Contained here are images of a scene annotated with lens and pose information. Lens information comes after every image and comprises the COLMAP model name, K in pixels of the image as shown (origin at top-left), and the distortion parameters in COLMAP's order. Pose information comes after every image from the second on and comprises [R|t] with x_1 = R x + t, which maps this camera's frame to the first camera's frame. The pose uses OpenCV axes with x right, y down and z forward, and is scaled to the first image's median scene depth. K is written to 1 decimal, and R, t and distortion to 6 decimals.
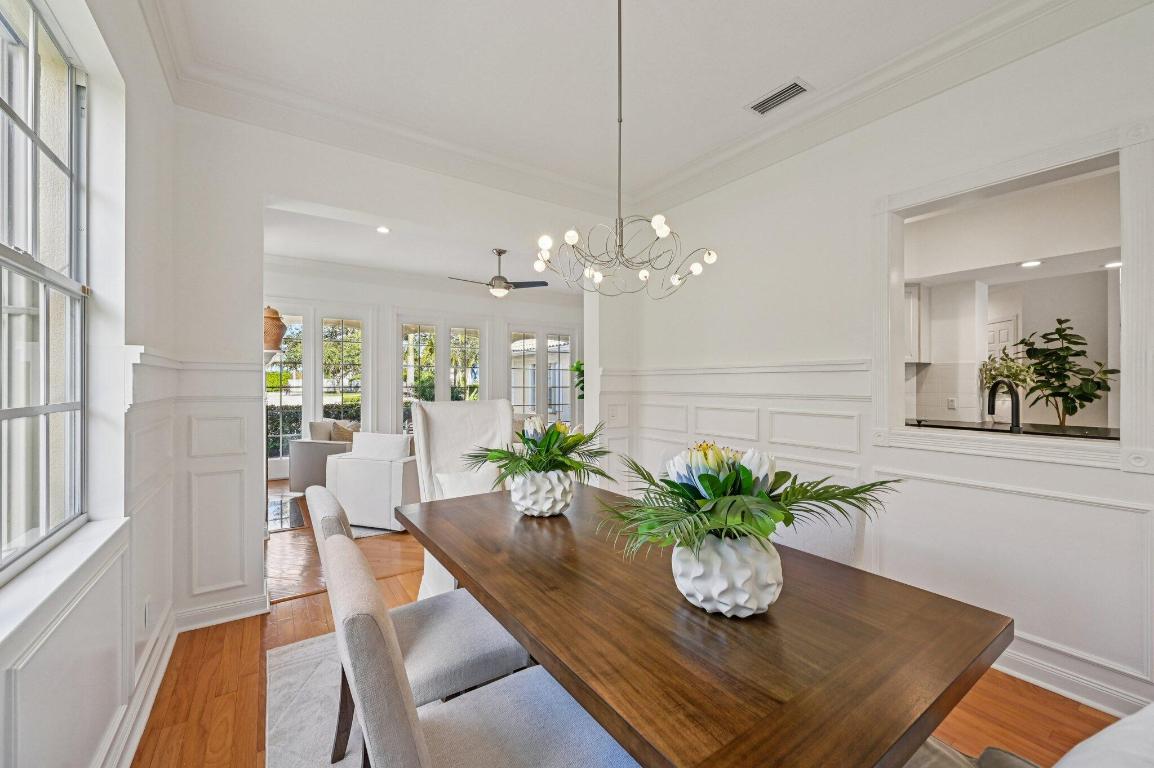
lens RADIAL K [[457.2, 0, 577.0], [0, 457.2, 384.0], [0, 0, 1]] dist [0.000029, 0.000118]
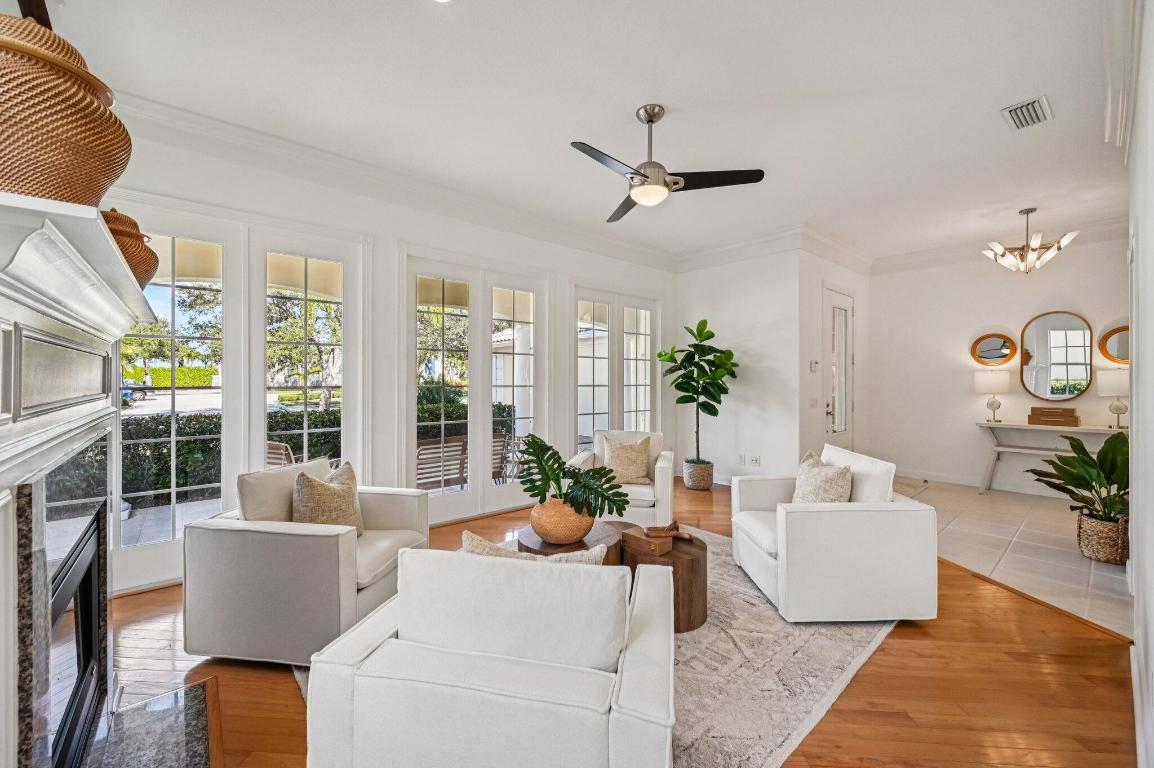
lens RADIAL K [[458.1, 0, 576.3], [0, 458.1, 378.0], [0, 0, 1]] dist [-0.000967, 0.000566]
pose [[0.993868, -0.004515, 0.110480, -0.254923], [0.004855, 0.999984, -0.002805, -0.003533], [-0.110465, 0.003325, 0.993874, 0.434224]]
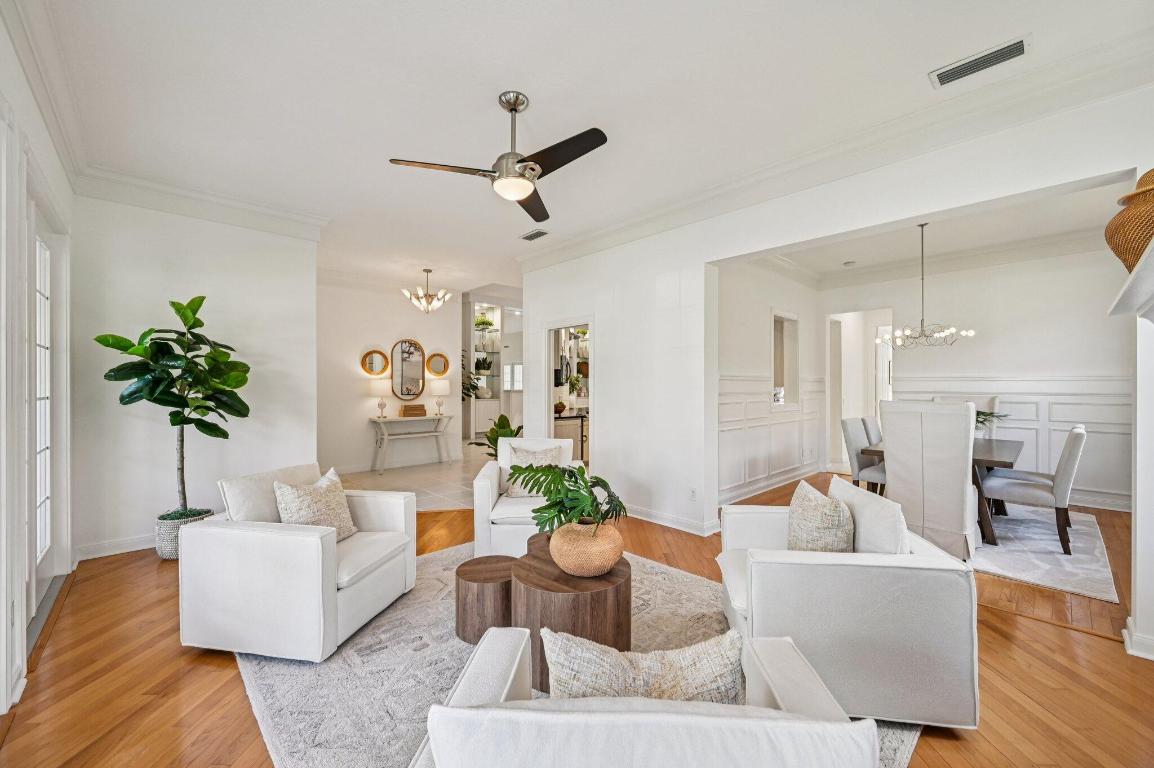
lens RADIAL K [[457.2, 0, 577.0], [0, 457.2, 384.0], [0, 0, 1]] dist [0.000029, 0.000118]
pose [[-0.152811, -0.000138, 0.988255, -0.535878], [0.005511, 0.999984, 0.000992, -0.002118], [-0.988240, 0.005597, -0.152808, 0.849249]]
